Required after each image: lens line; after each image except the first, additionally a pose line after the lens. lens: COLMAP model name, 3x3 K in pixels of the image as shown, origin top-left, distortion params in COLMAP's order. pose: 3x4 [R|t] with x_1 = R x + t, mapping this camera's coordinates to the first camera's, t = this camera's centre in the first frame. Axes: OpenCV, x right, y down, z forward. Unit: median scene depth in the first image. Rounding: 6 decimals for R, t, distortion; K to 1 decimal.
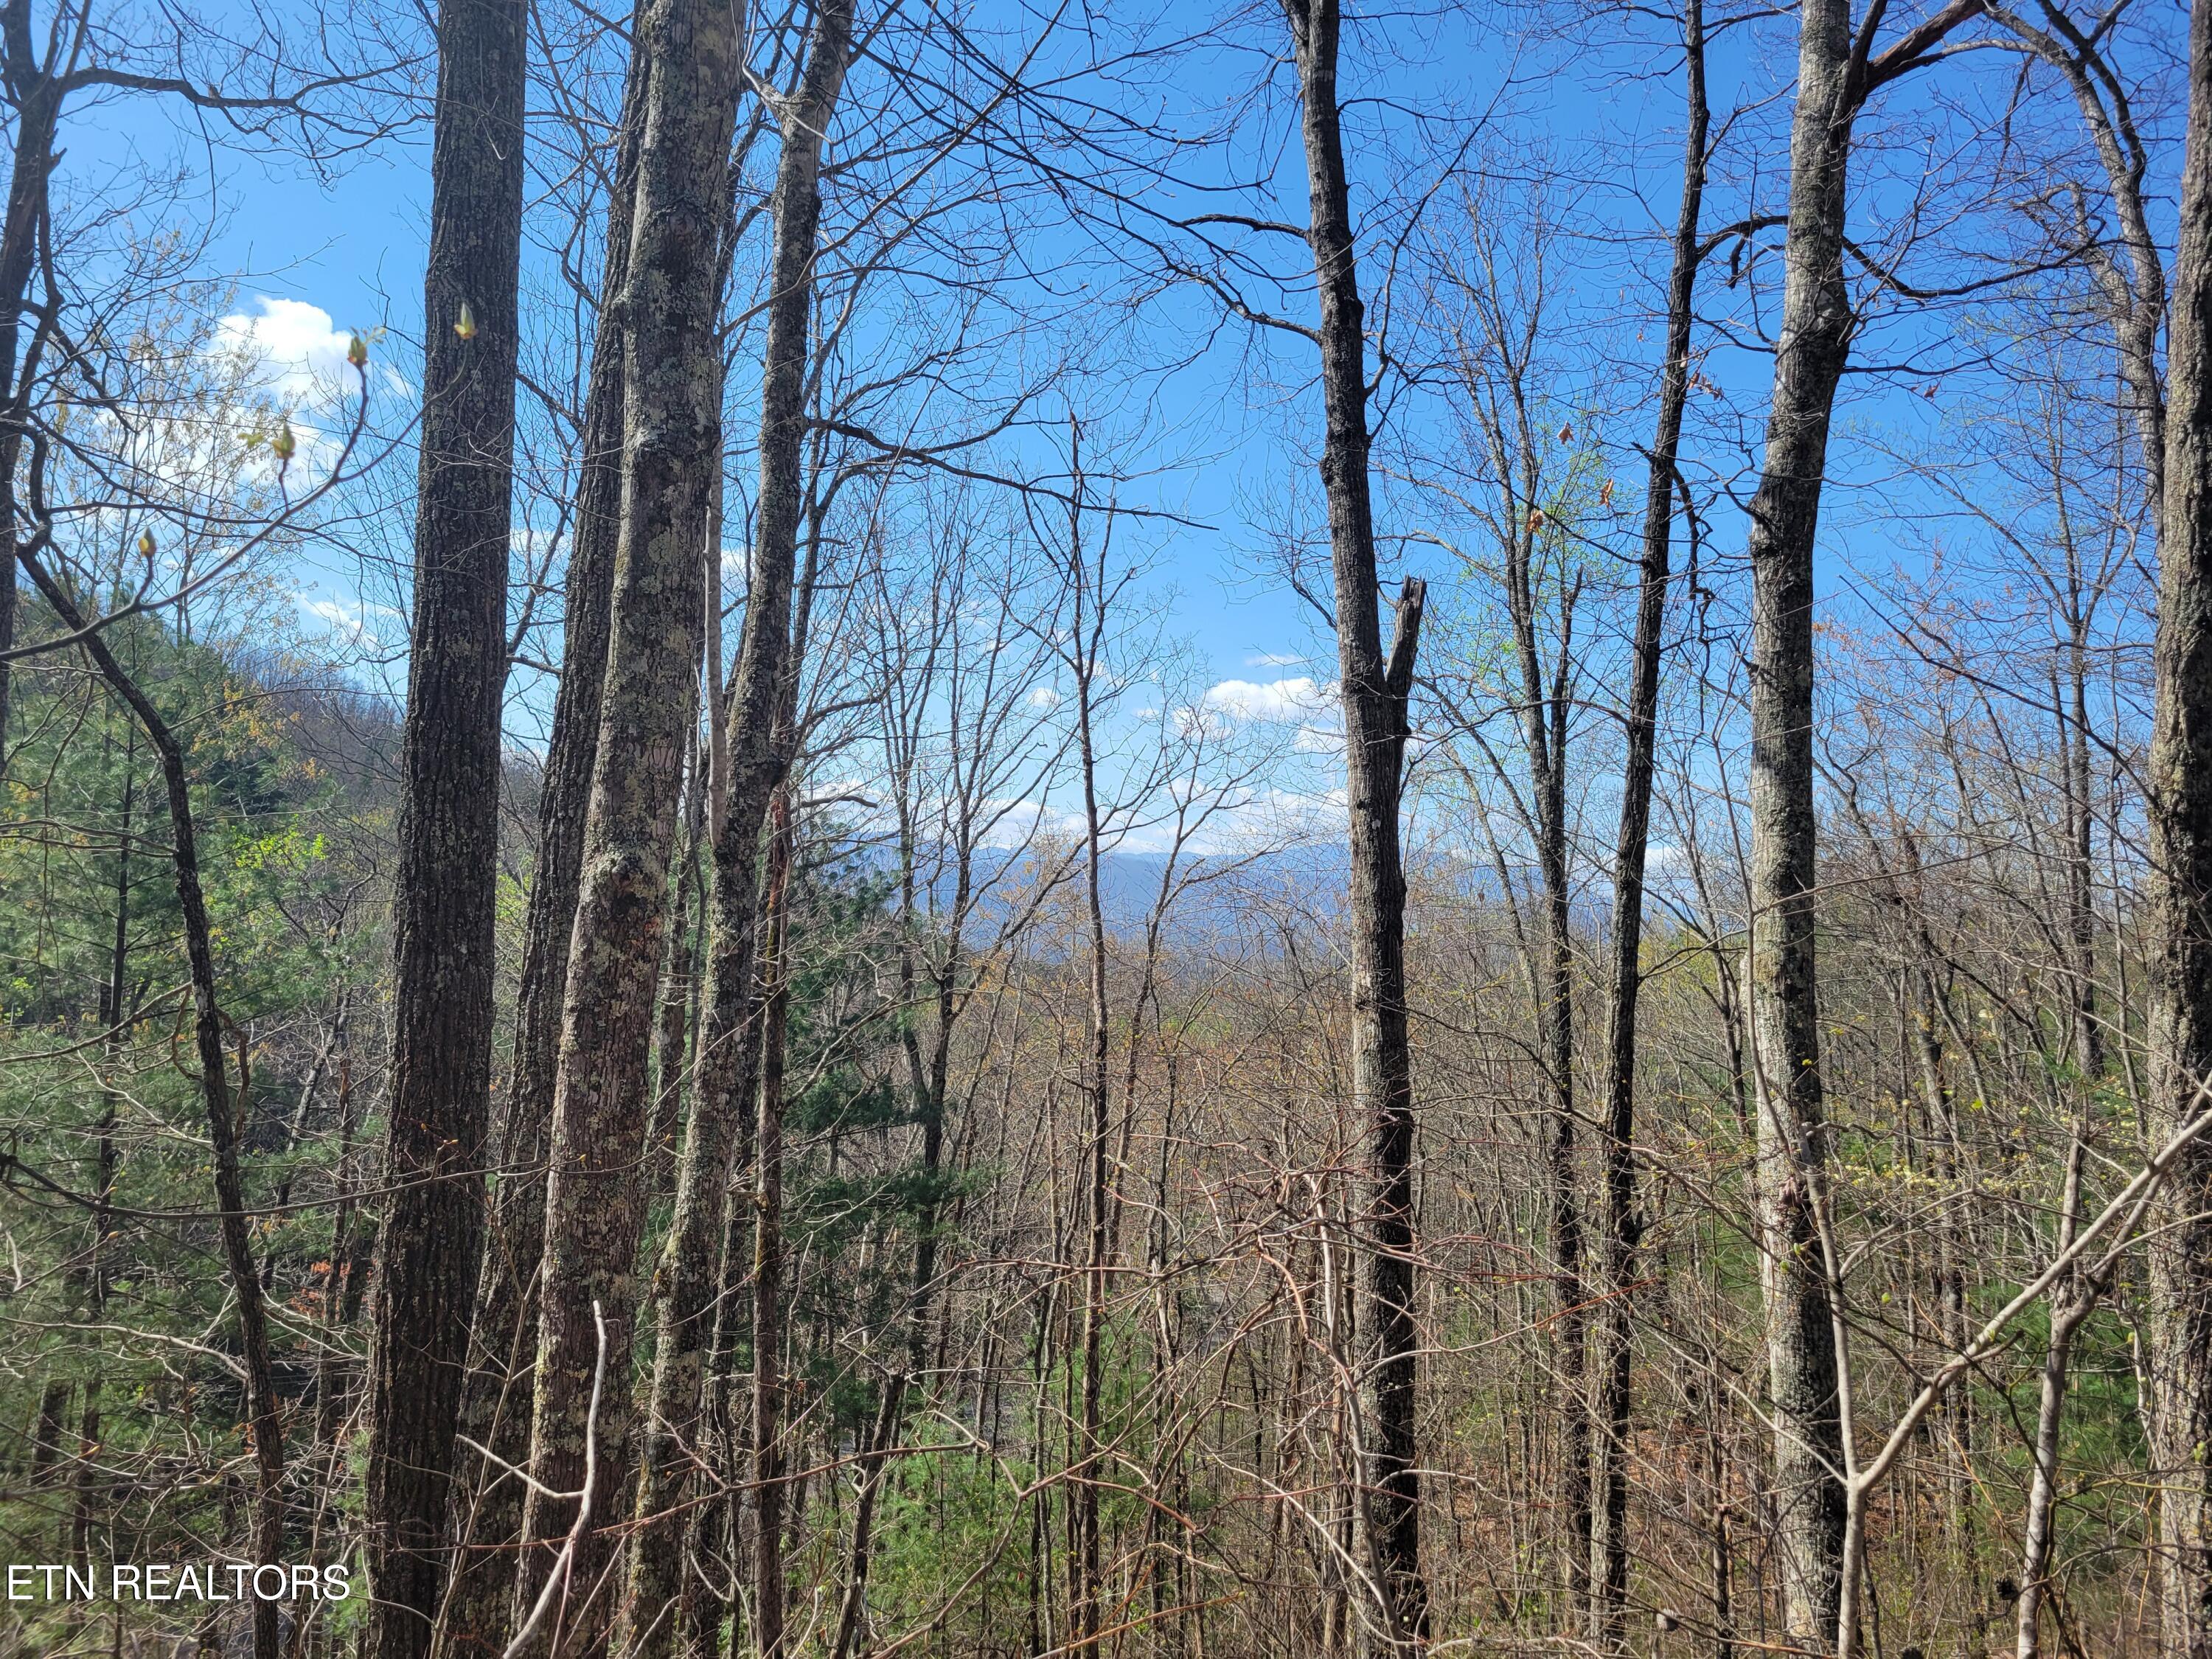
lens RADIAL K [[1617.5, 0, 1100.7], [0, 1617.5, 829.0], [0, 0, 1]] dist [0.067368, -0.048998]
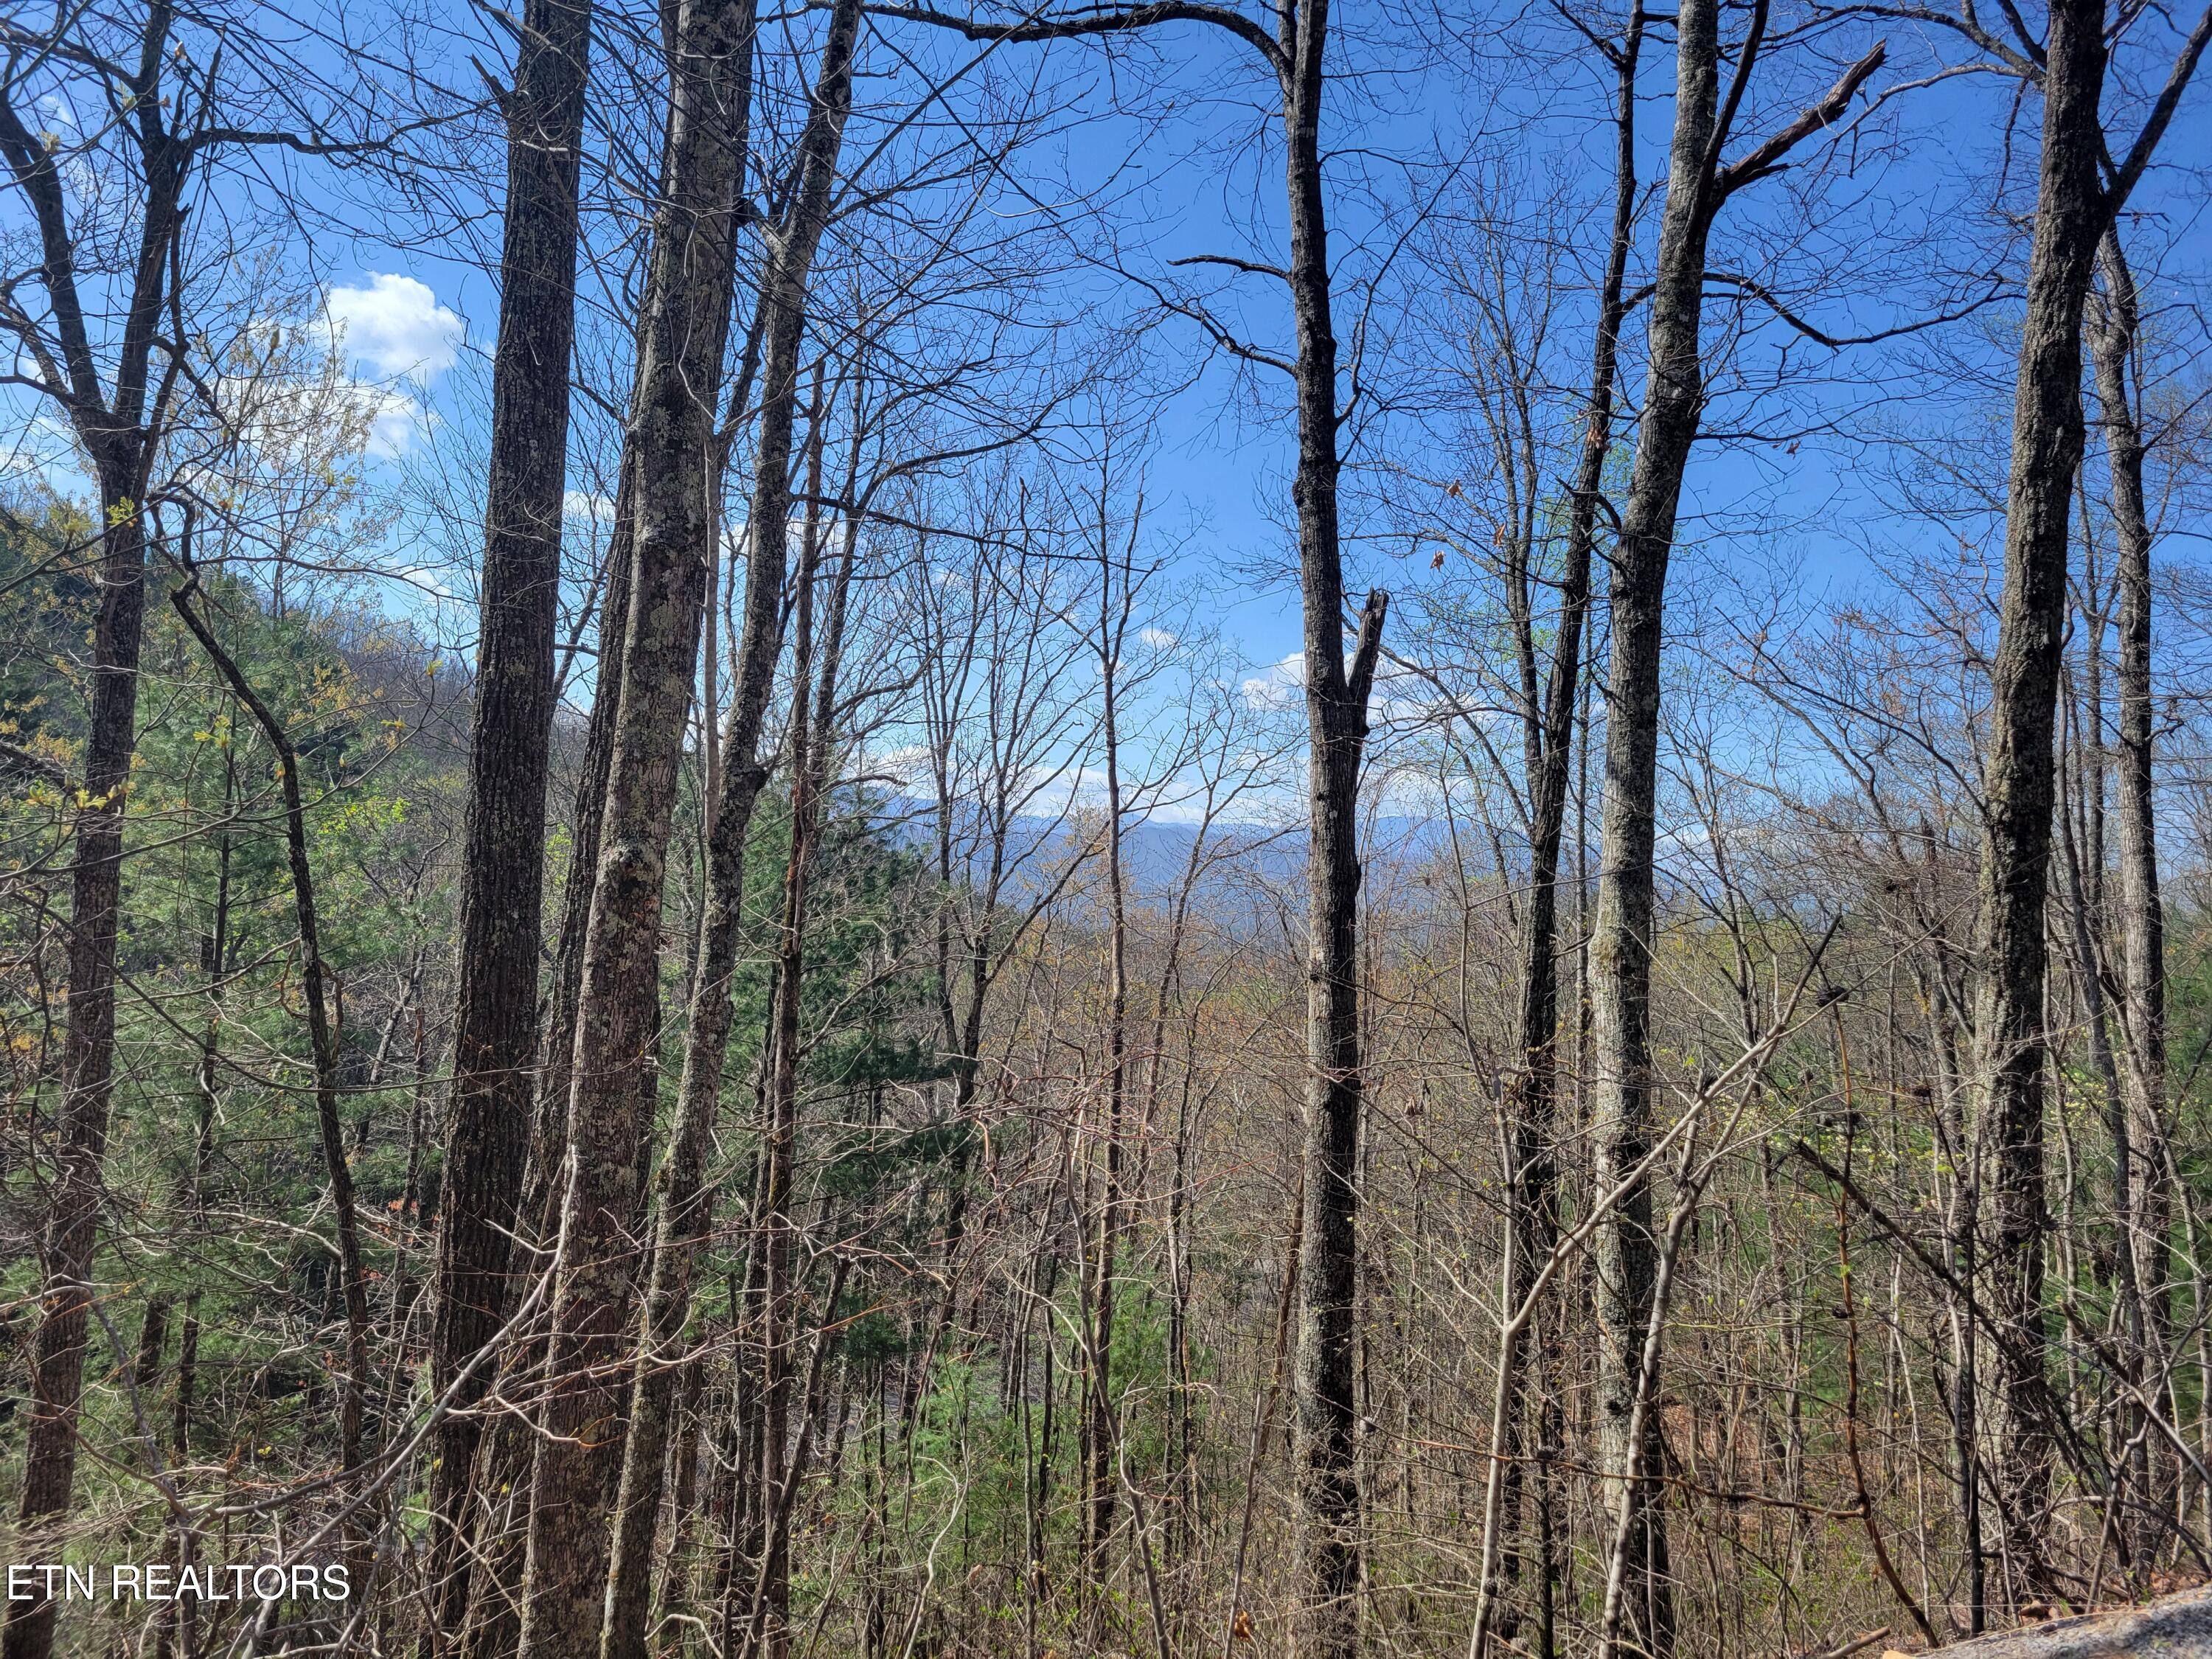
lens RADIAL K [[1647.0, 0, 1109.5], [0, 1647.0, 803.2], [0, 0, 1]] dist [0.063861, -0.041847]
pose [[0.999061, 0.015292, -0.040529, 0.060622], [-0.015116, 0.999875, 0.004633, -0.013251], [0.040594, -0.004016, 0.999168, -0.131723]]
